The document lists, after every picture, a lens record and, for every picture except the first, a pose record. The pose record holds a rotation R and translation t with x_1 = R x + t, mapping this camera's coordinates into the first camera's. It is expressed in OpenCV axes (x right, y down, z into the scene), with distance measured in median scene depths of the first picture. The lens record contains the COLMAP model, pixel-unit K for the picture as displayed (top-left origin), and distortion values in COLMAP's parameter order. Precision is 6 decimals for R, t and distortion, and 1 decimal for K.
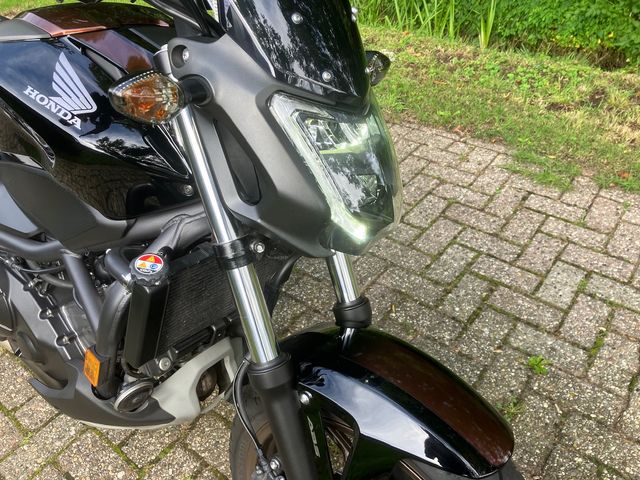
lens RADIAL K [[531.7, 0, 322.7], [0, 531.7, 240.5], [0, 0, 1]] dist [0.014016, -0.012907]
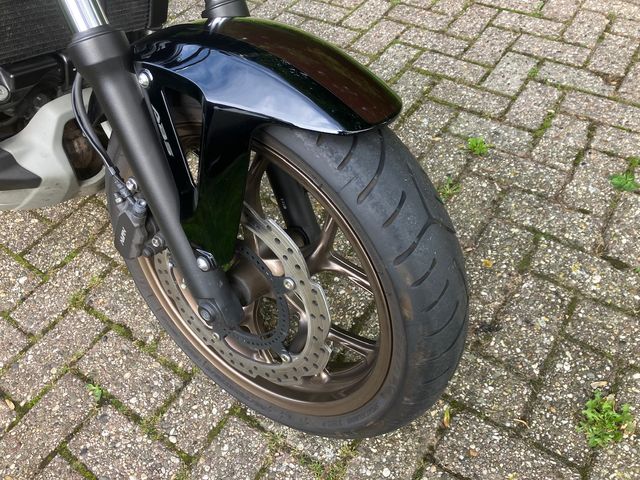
lens RADIAL K [[531.7, 0, 317.0], [0, 531.7, 235.9], [0, 0, 1]] dist [0.014016, -0.012907]
pose [[0.997943, -0.057104, 0.029133, 0.084568], [0.050578, 0.980573, 0.189520, 0.177911], [-0.039389, -0.187657, 0.981445, 0.079486]]
